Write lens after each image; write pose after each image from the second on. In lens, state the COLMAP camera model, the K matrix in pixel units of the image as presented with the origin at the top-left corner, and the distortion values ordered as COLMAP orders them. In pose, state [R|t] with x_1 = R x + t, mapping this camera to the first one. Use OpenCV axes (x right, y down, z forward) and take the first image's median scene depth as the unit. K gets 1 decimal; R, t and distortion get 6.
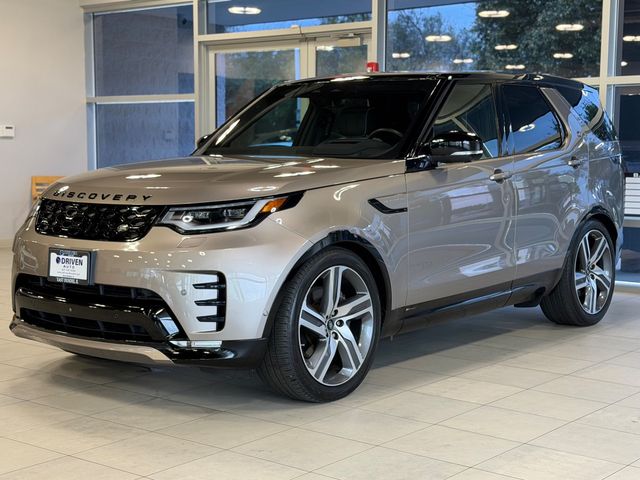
lens RADIAL K [[1039.3, 0, 320.0], [0, 1039.3, 240.0], [0, 0, 1]] dist [0.190755, -0.096893]
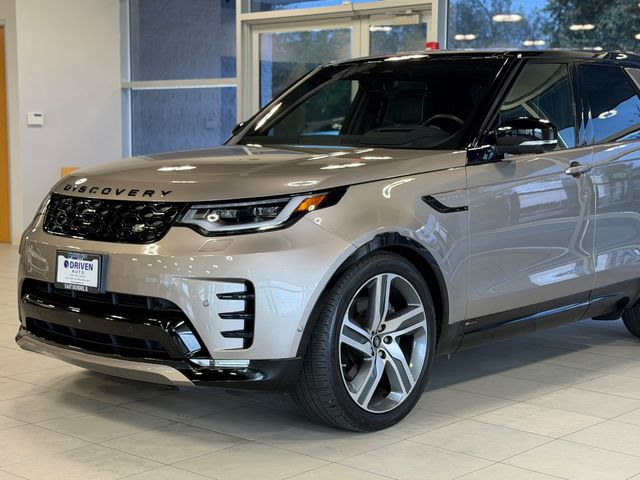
lens RADIAL K [[1113.4, 0, 320.0], [0, 1113.4, 240.0], [0, 0, 1]] dist [0.145795, 0.034626]
pose [[0.998668, 0.007382, -0.051071, 0.008550], [-0.007210, 0.999968, 0.003549, -0.005090], [0.051095, -0.003176, 0.998689, 0.067697]]
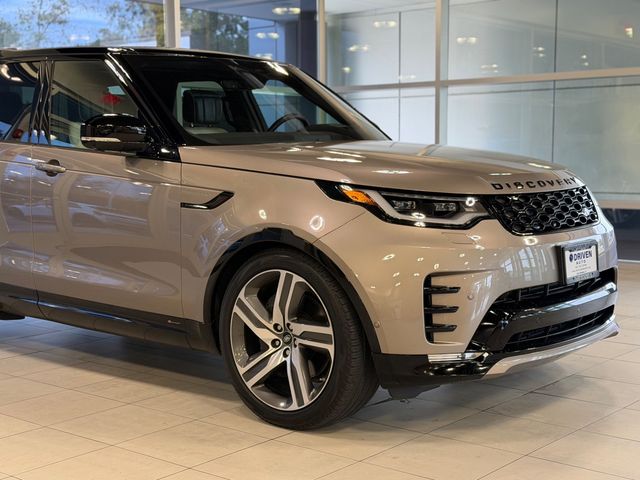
lens RADIAL K [[970.1, 0, 320.0], [0, 970.1, 240.0], [0, 0, 1]] dist [0.144771, -0.178763]
pose [[0.014977, -0.097091, 0.995163, -0.930314], [0.099921, 0.990438, 0.095126, -0.082107], [-0.994883, 0.098013, 0.024536, 1.043132]]
